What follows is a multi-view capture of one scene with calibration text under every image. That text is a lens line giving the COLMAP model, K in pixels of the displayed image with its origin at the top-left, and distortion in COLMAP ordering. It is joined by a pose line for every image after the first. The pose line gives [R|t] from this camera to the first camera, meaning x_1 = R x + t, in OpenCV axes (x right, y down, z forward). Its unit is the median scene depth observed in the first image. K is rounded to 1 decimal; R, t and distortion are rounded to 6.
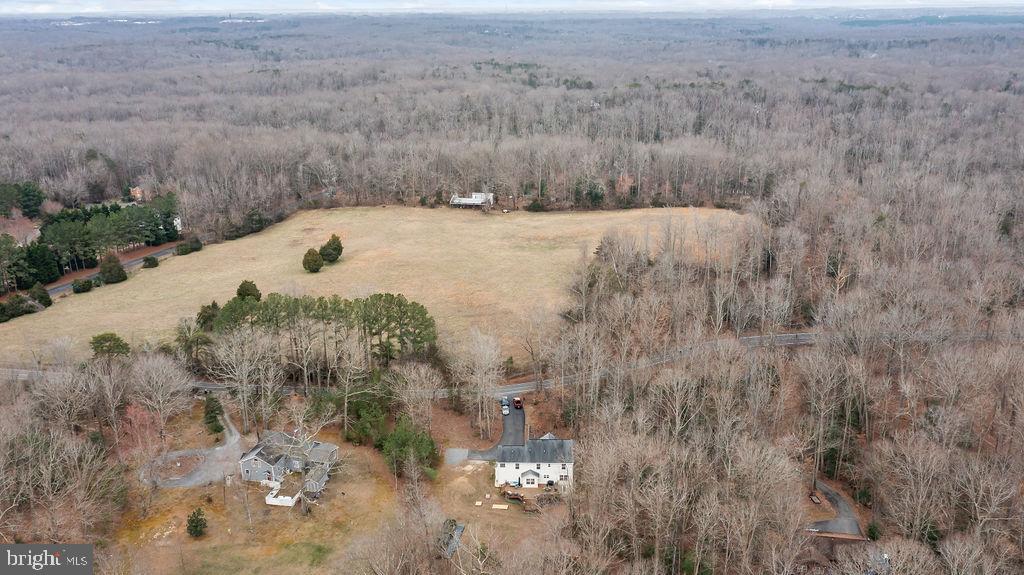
lens RADIAL K [[850.1, 0, 512.0], [0, 850.1, 287.5], [0, 0, 1]] dist [-0.005968, 0.004971]
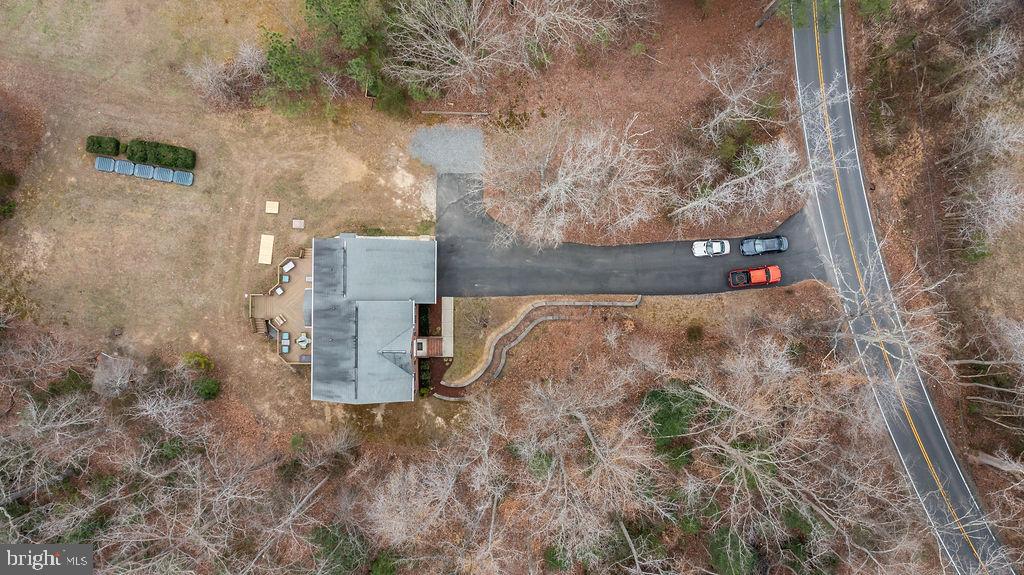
lens RADIAL K [[821.0, 0, 512.0], [0, 821.0, 287.5], [0, 0, 1]] dist [-0.002230, -0.005748]
pose [[0.018206, 0.999831, 0.002725, 0.008616], [-0.290730, 0.002686, 0.956801, -0.210295], [0.956632, -0.018211, 0.290730, 0.779325]]
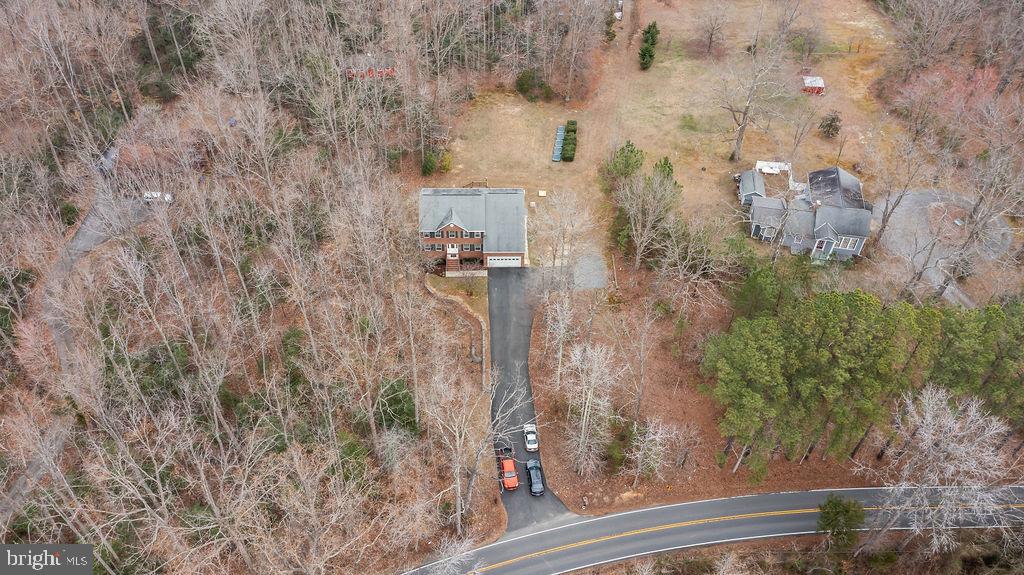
lens RADIAL K [[808.7, 0, 512.0], [0, 808.7, 287.5], [0, 0, 1]] dist [-0.005093, 0.003153]
pose [[-0.998403, 0.028602, -0.048716, 0.024140], [-0.031707, 0.430004, 0.902270, -0.323253], [0.046754, 0.902374, -0.428411, 1.110984]]
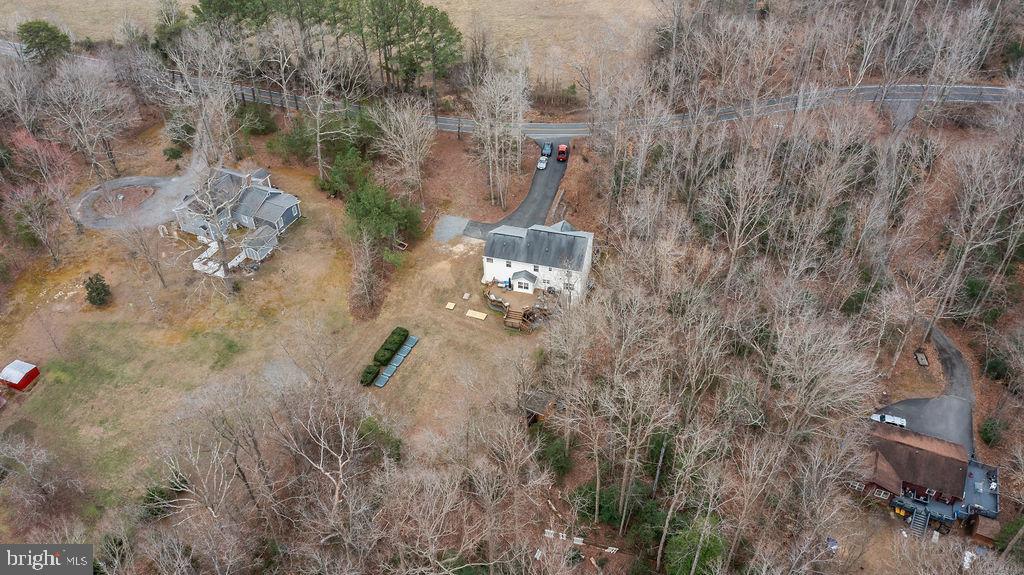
lens RADIAL K [[808.7, 0, 512.0], [0, 808.7, 287.5], [0, 0, 1]] dist [-0.005093, 0.003153]
pose [[0.973213, 0.150088, -0.174155, 0.109833], [-0.068716, 0.912776, 0.402639, -0.046723], [0.219396, -0.379887, 0.898639, 0.282541]]
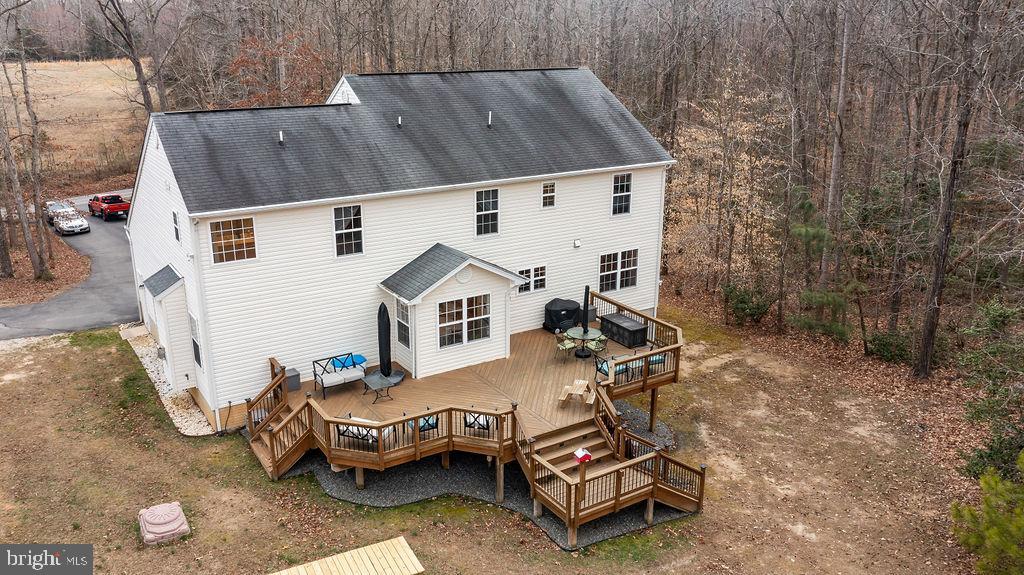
lens RADIAL K [[821.0, 0, 512.0], [0, 821.0, 287.5], [0, 0, 1]] dist [-0.002230, -0.005748]
pose [[0.824720, -0.160009, 0.542434, -0.034446], [0.171152, 0.984779, 0.030273, 0.176485], [-0.539021, 0.067872, 0.839553, 0.708420]]
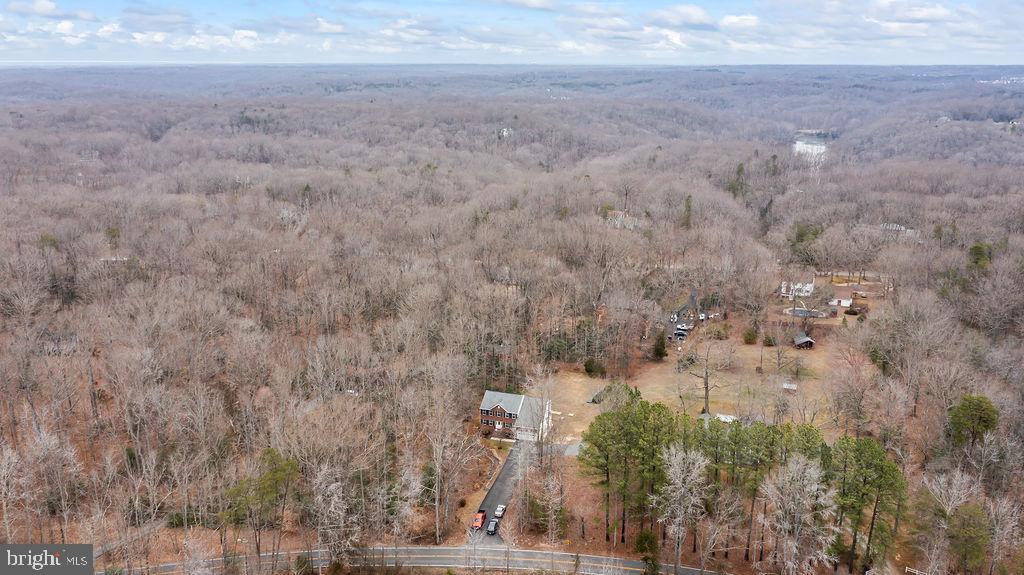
lens RADIAL K [[817.7, 0, 512.0], [0, 817.7, 287.5], [0, 0, 1]] dist [-0.008366, 0.004481]
pose [[-0.960358, -0.066762, 0.270657, -0.214799], [0.095821, 0.832687, 0.545391, -0.458847], [-0.261784, 0.549705, -0.793280, 1.485770]]
